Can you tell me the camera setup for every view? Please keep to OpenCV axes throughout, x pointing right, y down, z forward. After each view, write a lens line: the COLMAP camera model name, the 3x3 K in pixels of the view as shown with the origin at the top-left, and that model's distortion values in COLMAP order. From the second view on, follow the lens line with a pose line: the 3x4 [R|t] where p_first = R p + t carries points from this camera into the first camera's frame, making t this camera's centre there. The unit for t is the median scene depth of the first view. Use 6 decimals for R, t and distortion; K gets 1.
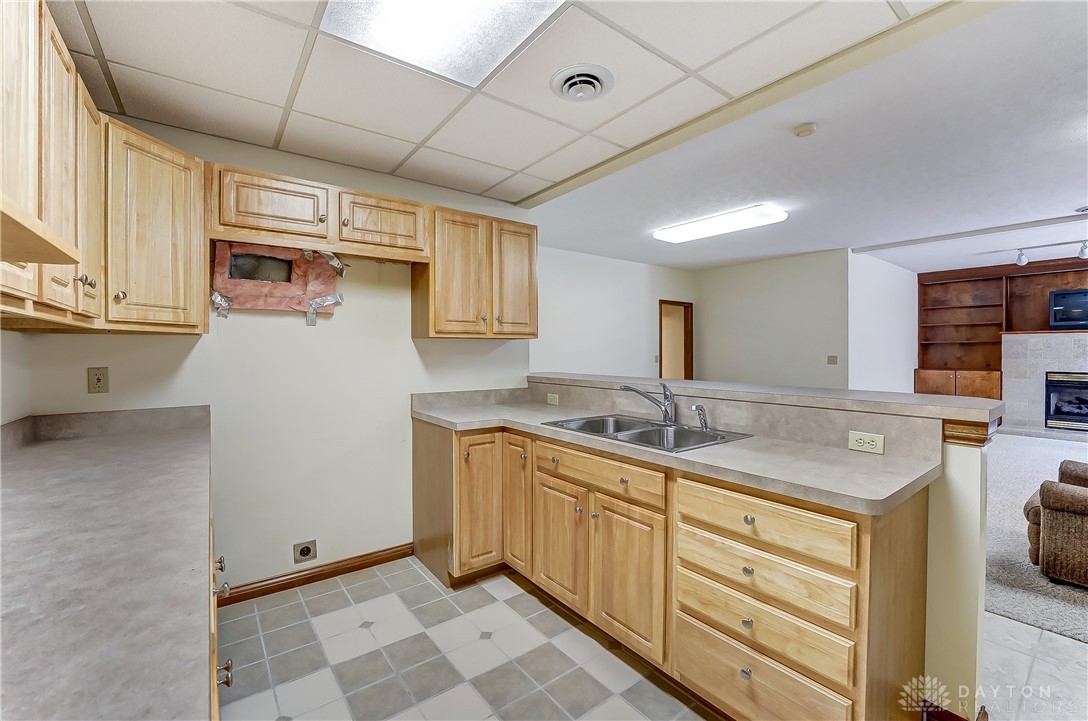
lens RADIAL K [[453.6, 0, 546.5], [0, 453.6, 350.9], [0, 0, 1]] dist [-0.002519, -0.000074]
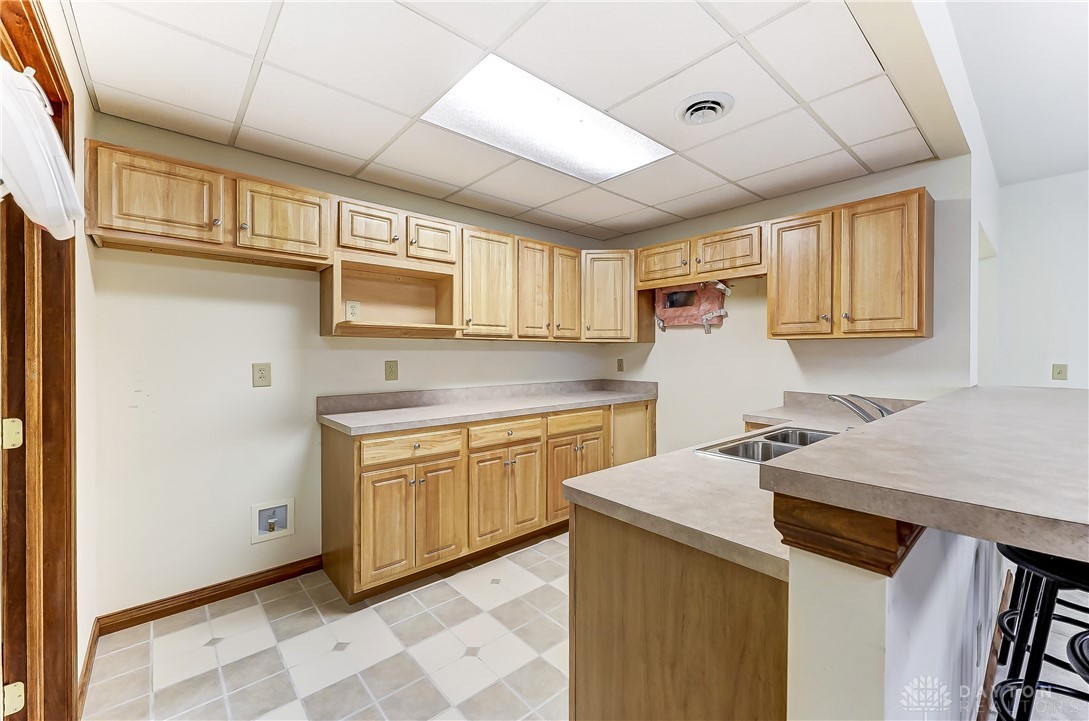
lens RADIAL K [[439.8, 0, 544.7], [0, 439.8, 354.4], [0, 0, 1]] dist [0.000242, 0.000048]
pose [[0.073372, 0.008951, -0.997264, 0.840845], [-0.004043, 0.999954, 0.008677, -0.000866], [0.997296, 0.003395, 0.073405, 0.401467]]
